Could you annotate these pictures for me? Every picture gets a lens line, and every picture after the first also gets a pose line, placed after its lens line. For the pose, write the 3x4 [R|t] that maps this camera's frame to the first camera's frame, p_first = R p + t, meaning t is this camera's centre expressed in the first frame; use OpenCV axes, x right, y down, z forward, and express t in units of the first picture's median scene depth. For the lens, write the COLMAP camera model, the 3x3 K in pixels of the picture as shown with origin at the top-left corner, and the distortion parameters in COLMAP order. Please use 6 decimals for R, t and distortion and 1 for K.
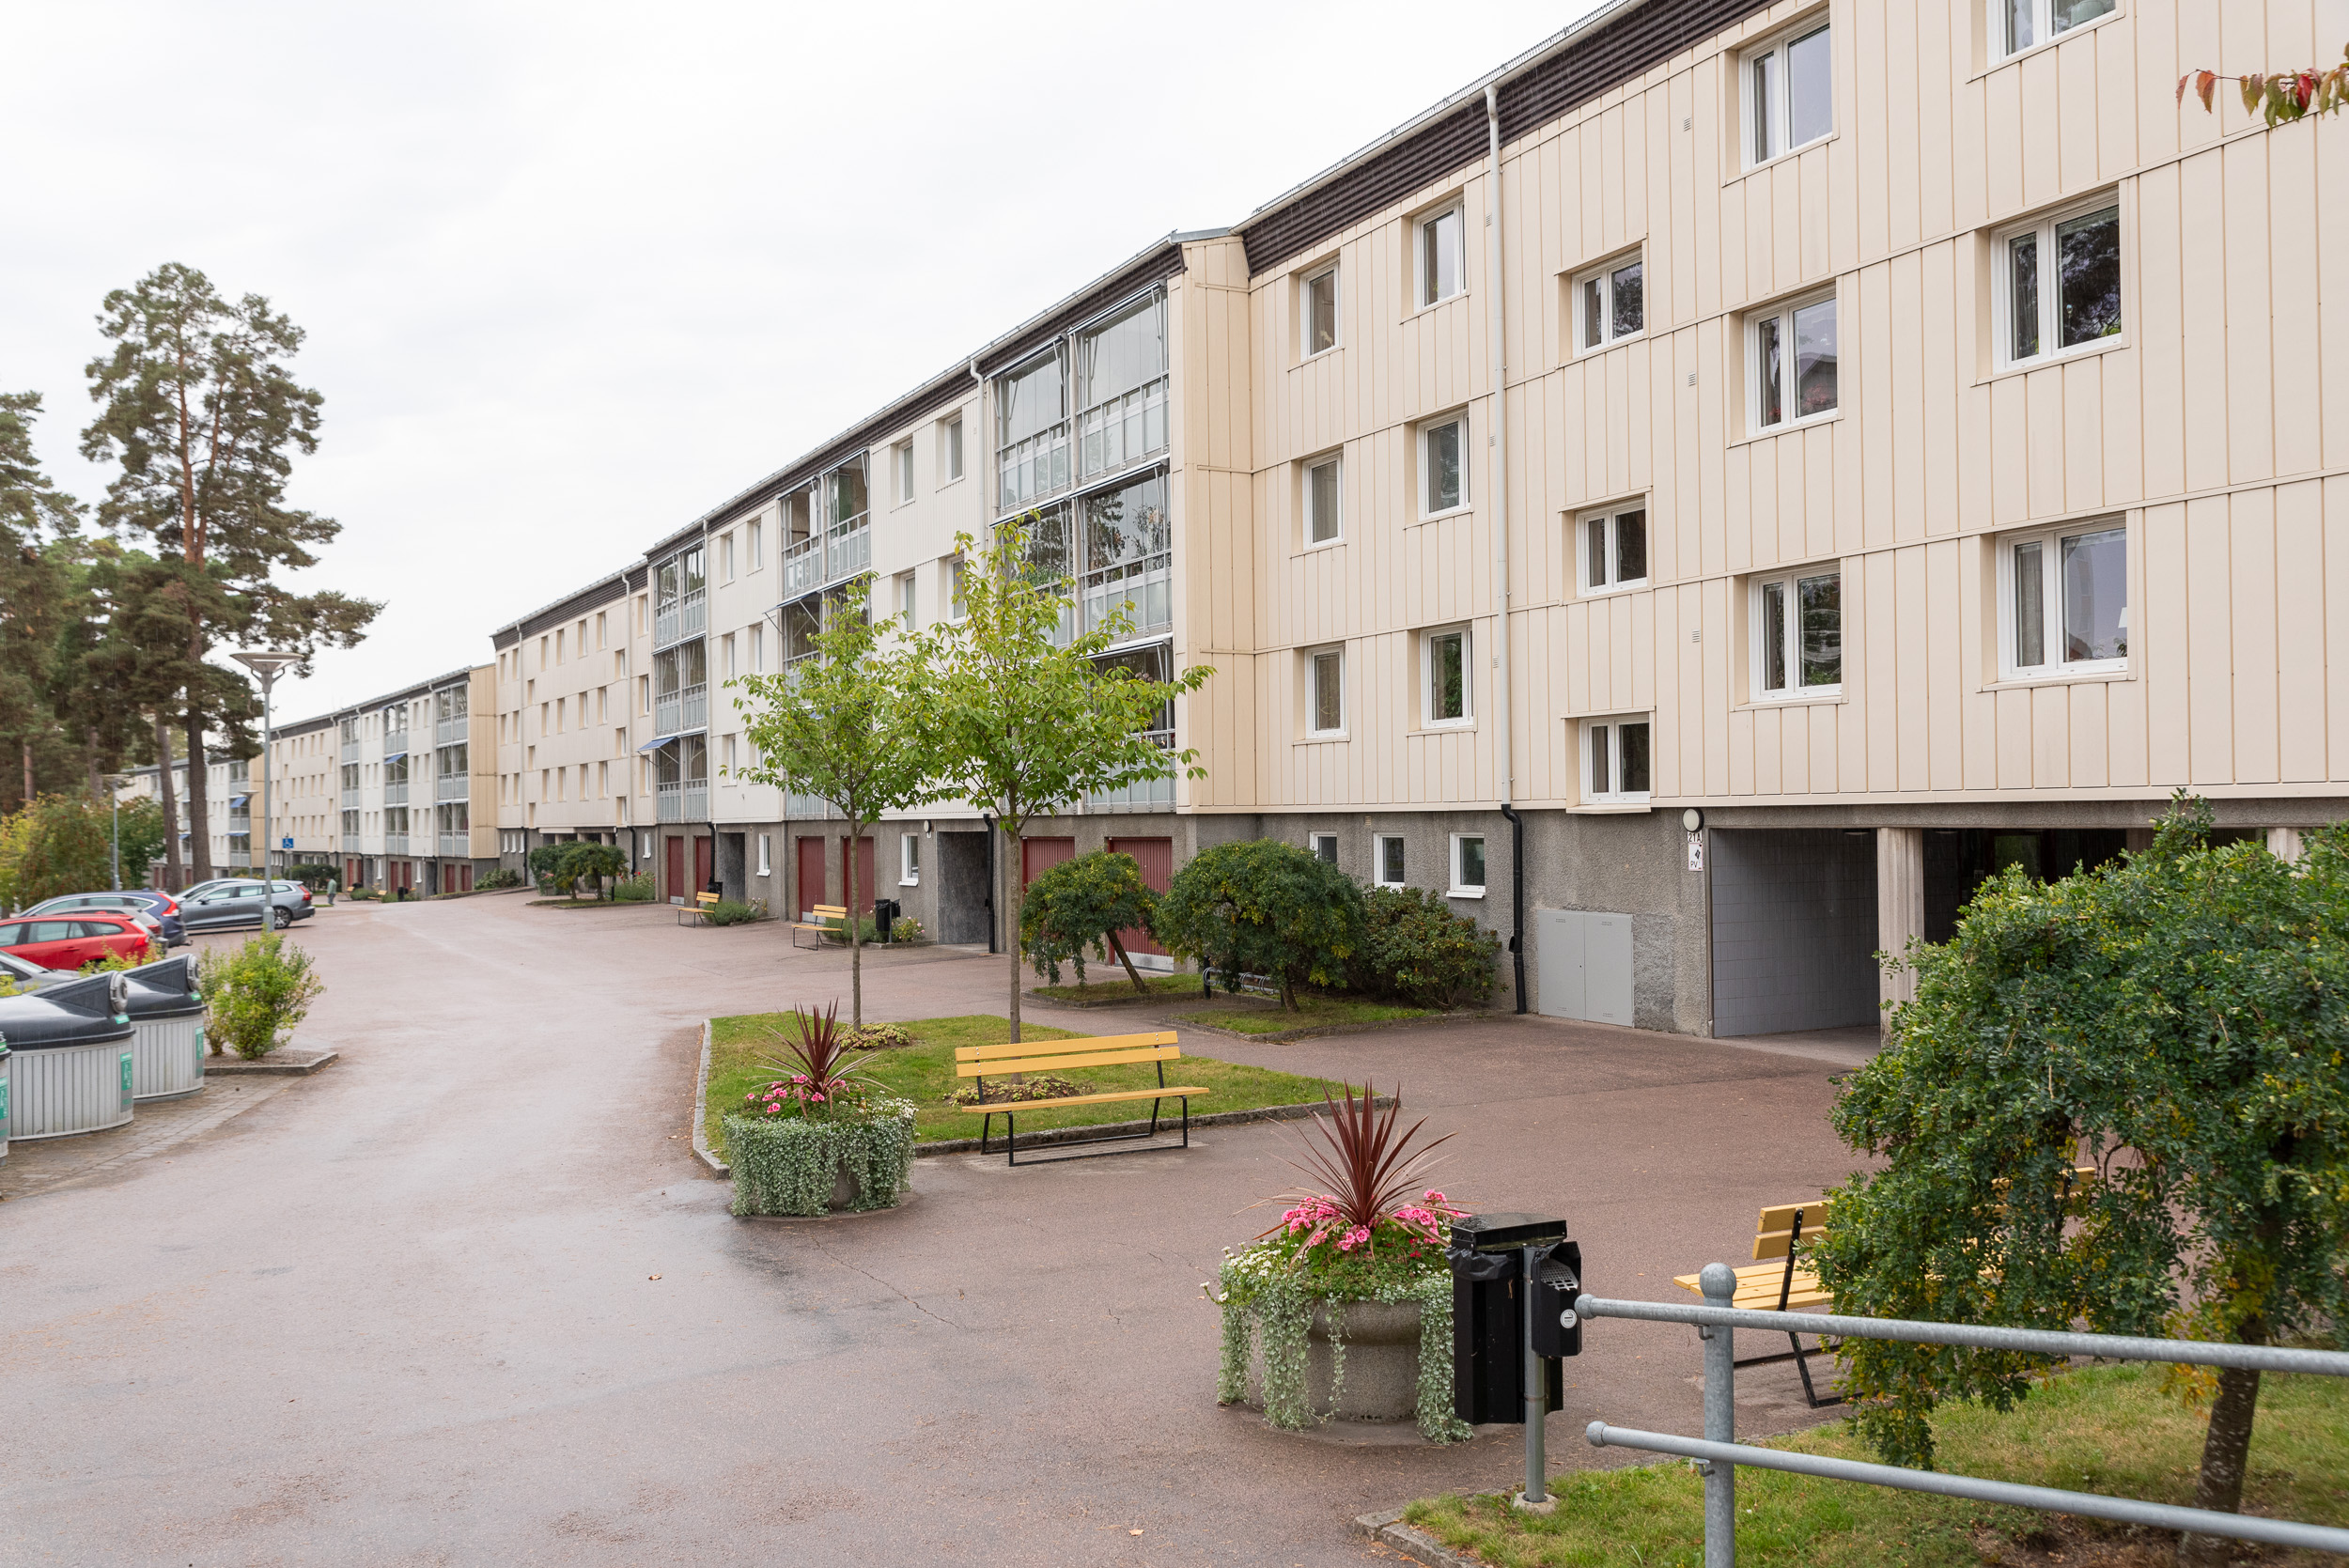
lens RADIAL K [[1903.2, 0, 1172.8], [0, 1903.2, 772.9], [0, 0, 1]] dist [0.012096, 0.004355]
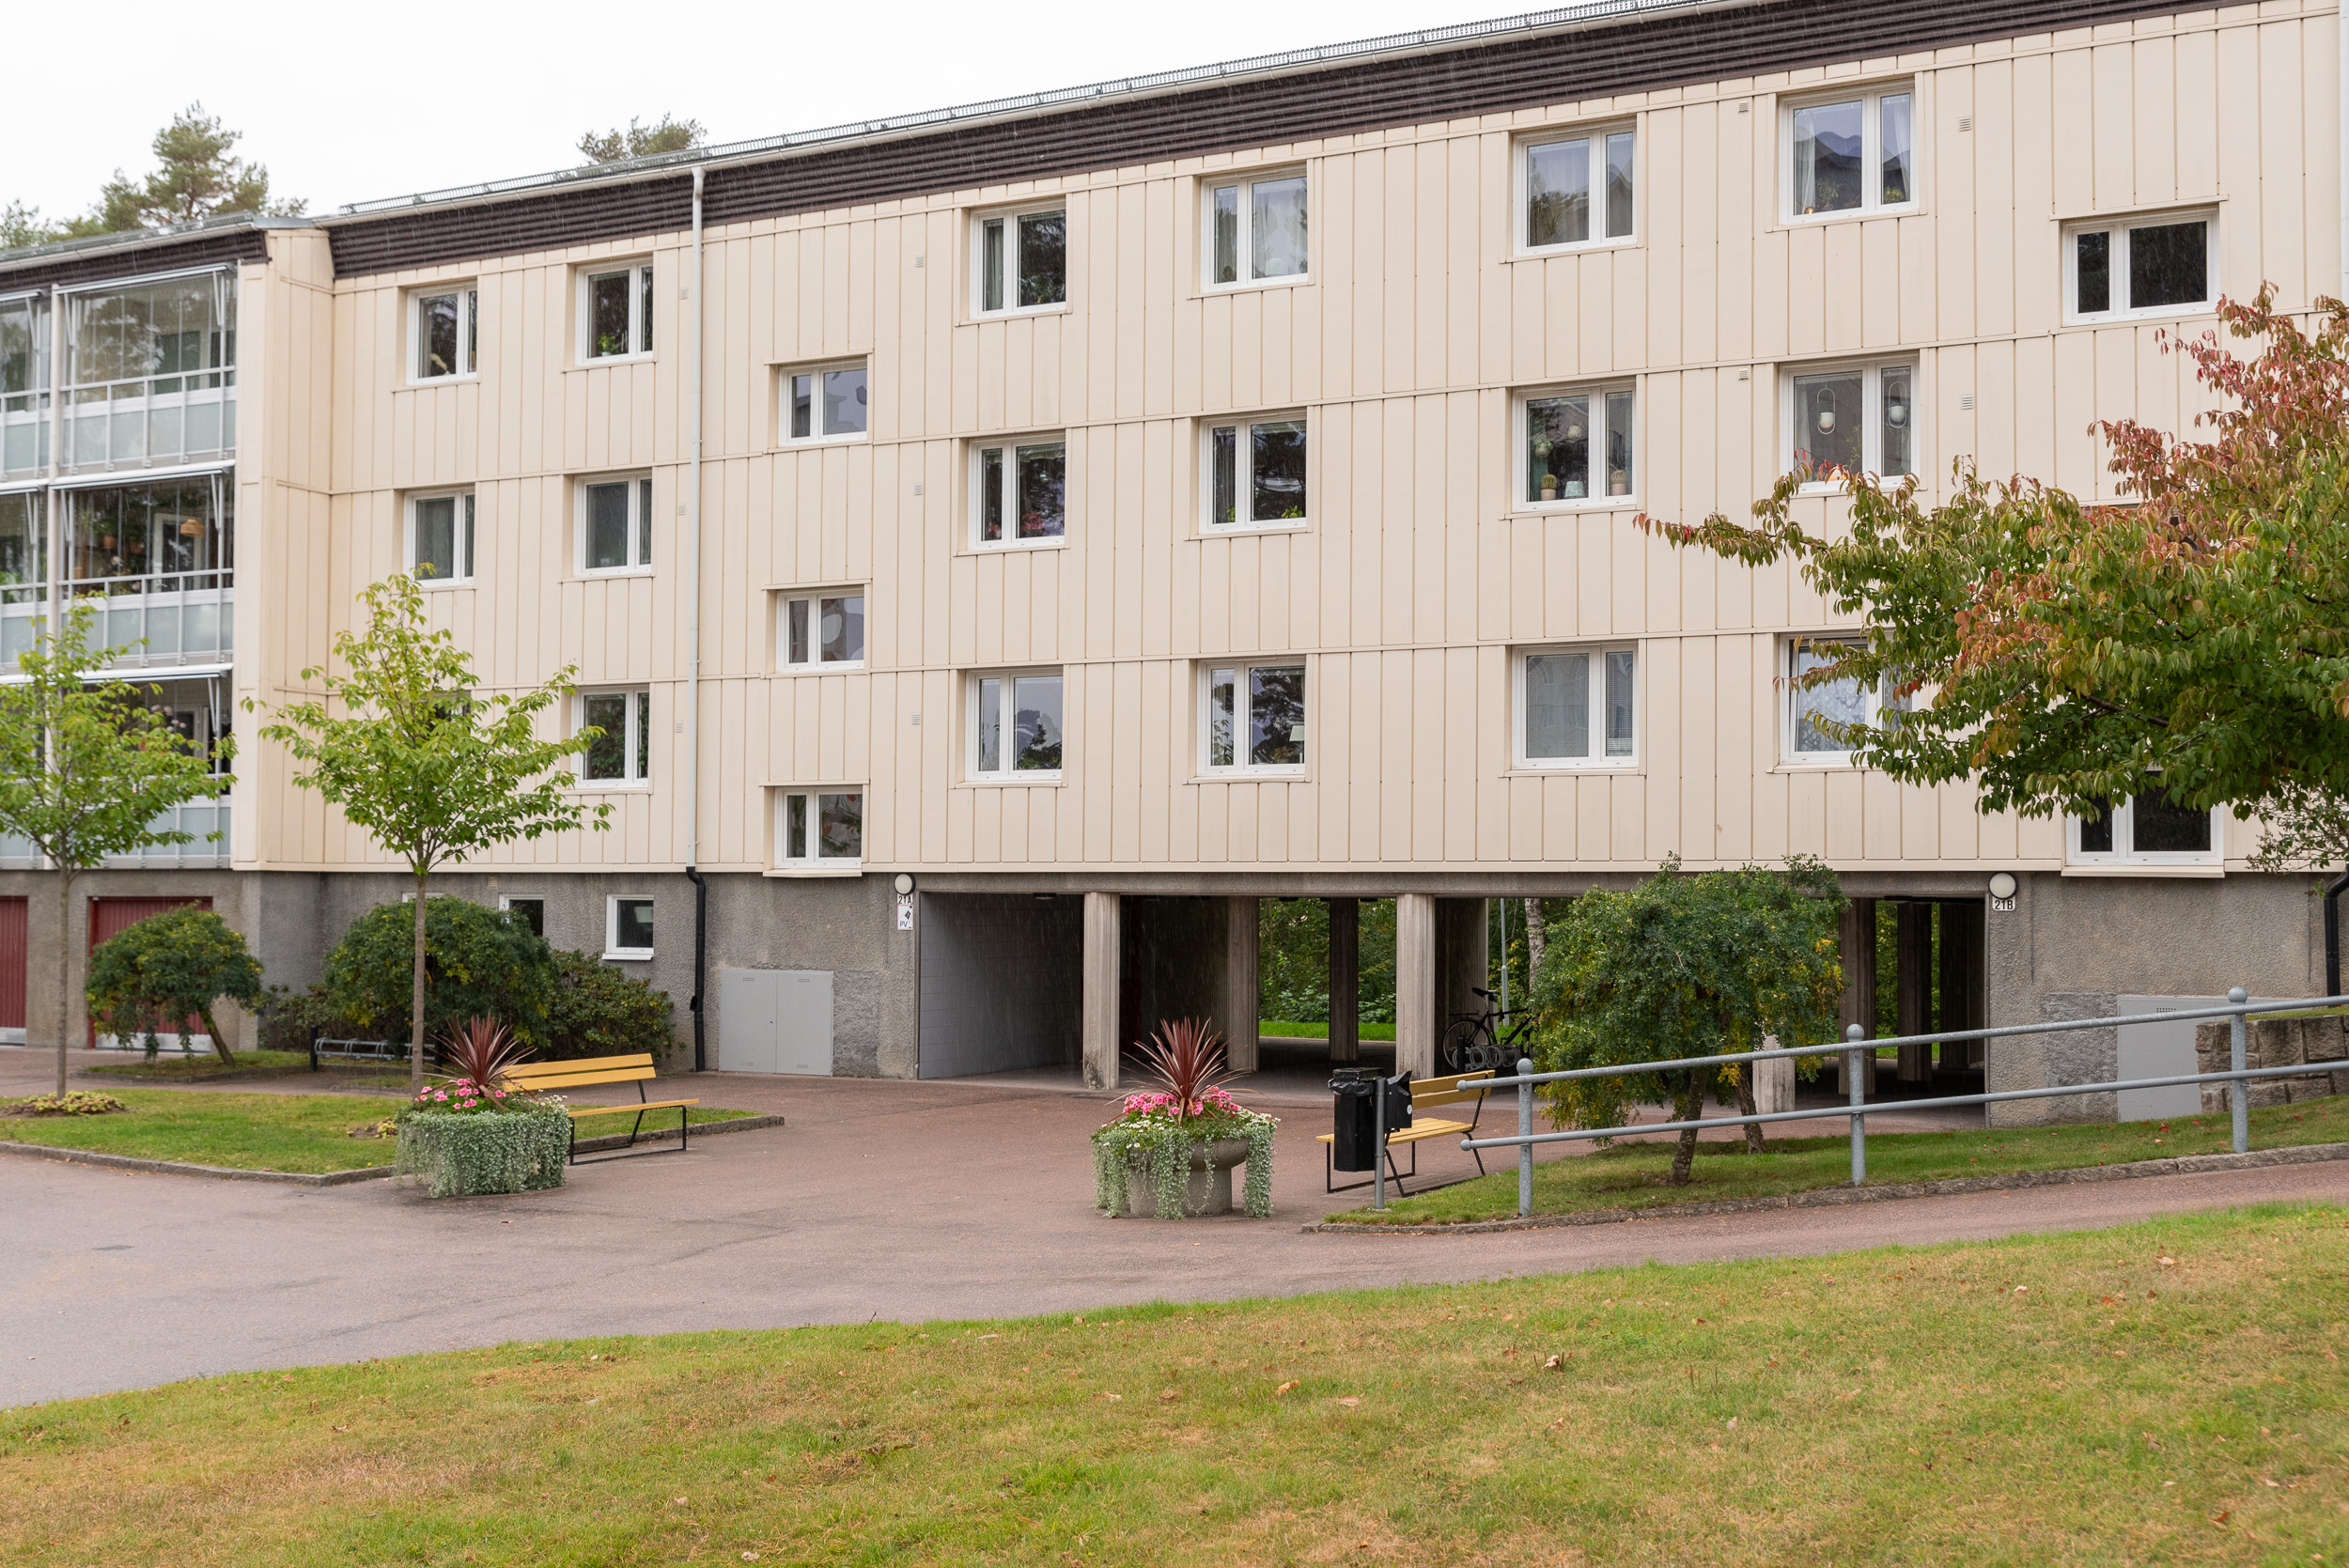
lens RADIAL K [[2506.5, 0, 1175.9], [0, 2506.5, 793.0], [0, 0, 1]] dist [-0.002667, 0.000000]
pose [[0.821062, 0.044082, 0.569135, -0.395436], [-0.030920, 0.998985, -0.032769, 0.013444], [-0.570001, 0.009308, 0.821591, -0.266205]]
